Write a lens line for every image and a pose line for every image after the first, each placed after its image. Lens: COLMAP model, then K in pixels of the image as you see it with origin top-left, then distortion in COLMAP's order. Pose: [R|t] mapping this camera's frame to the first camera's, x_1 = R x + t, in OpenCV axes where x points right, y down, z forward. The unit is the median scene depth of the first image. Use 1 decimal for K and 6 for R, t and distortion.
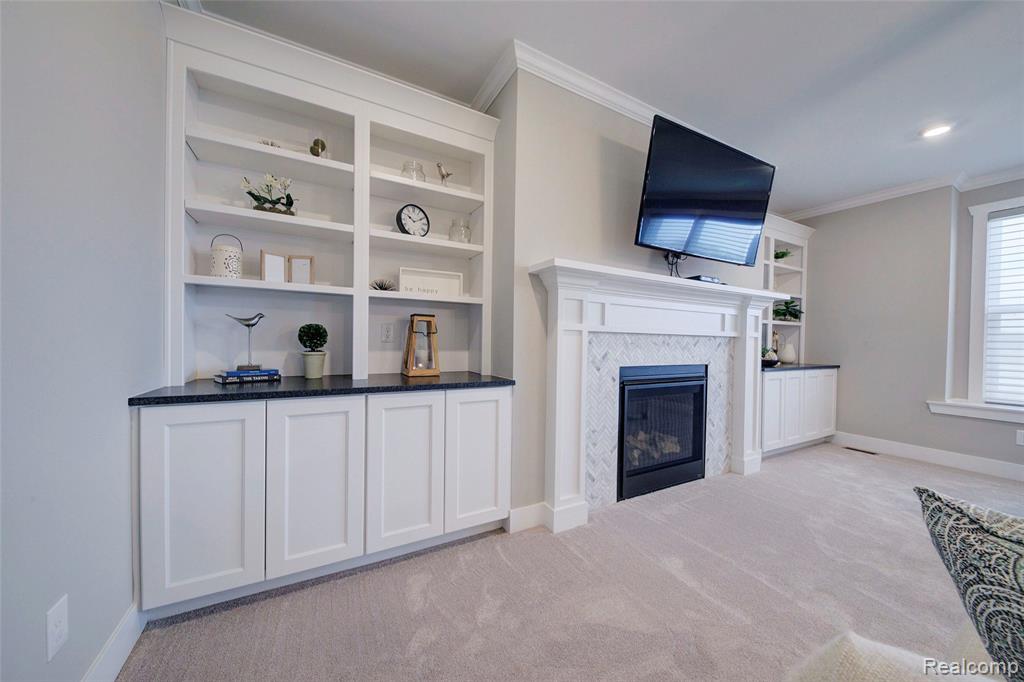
lens RADIAL K [[353.2, 0, 513.1], [0, 353.2, 338.5], [0, 0, 1]] dist [0.000176, -0.000410]
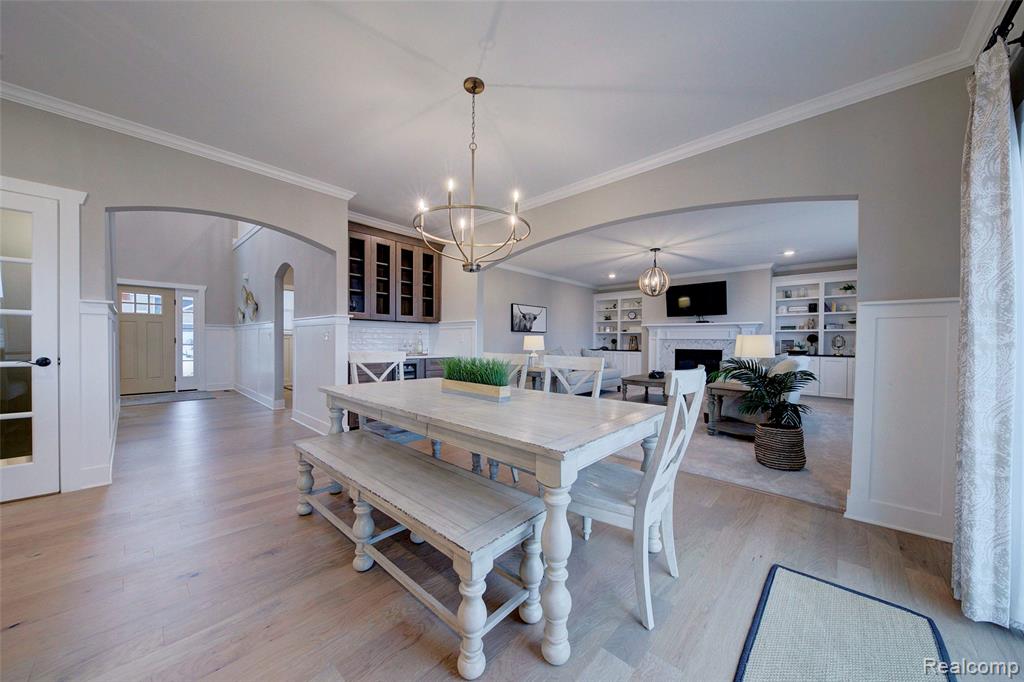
lens RADIAL K [[353.2, 0, 507.1], [0, 353.2, 342.9], [0, 0, 1]] dist [0.000176, -0.000410]
pose [[0.299965, -0.009244, -0.953905, 3.717960], [-0.004815, 0.999926, -0.011204, 0.080091], [0.953938, 0.007954, 0.299899, -1.964131]]
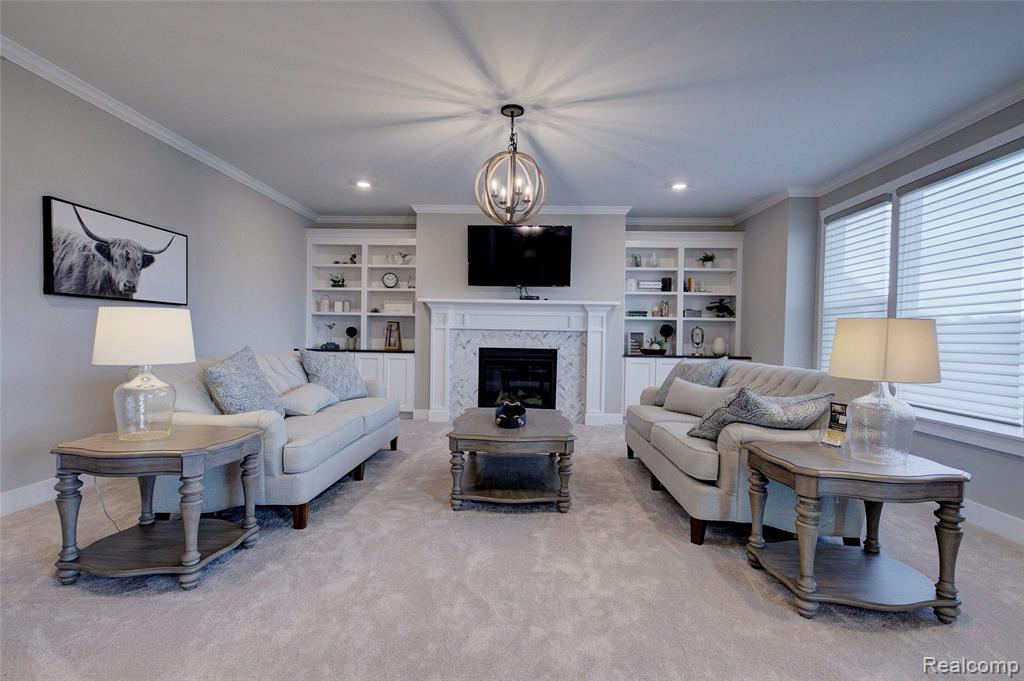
lens RADIAL K [[498.0, 0, 514.0], [0, 498.0, 341.6], [0, 0, 1]] dist [0.013865, 0.000258]
pose [[0.852109, 0.003234, -0.523354, 2.145464], [-0.003121, 0.999995, 0.001098, 0.053142], [0.523355, 0.000698, 0.852115, -1.345025]]
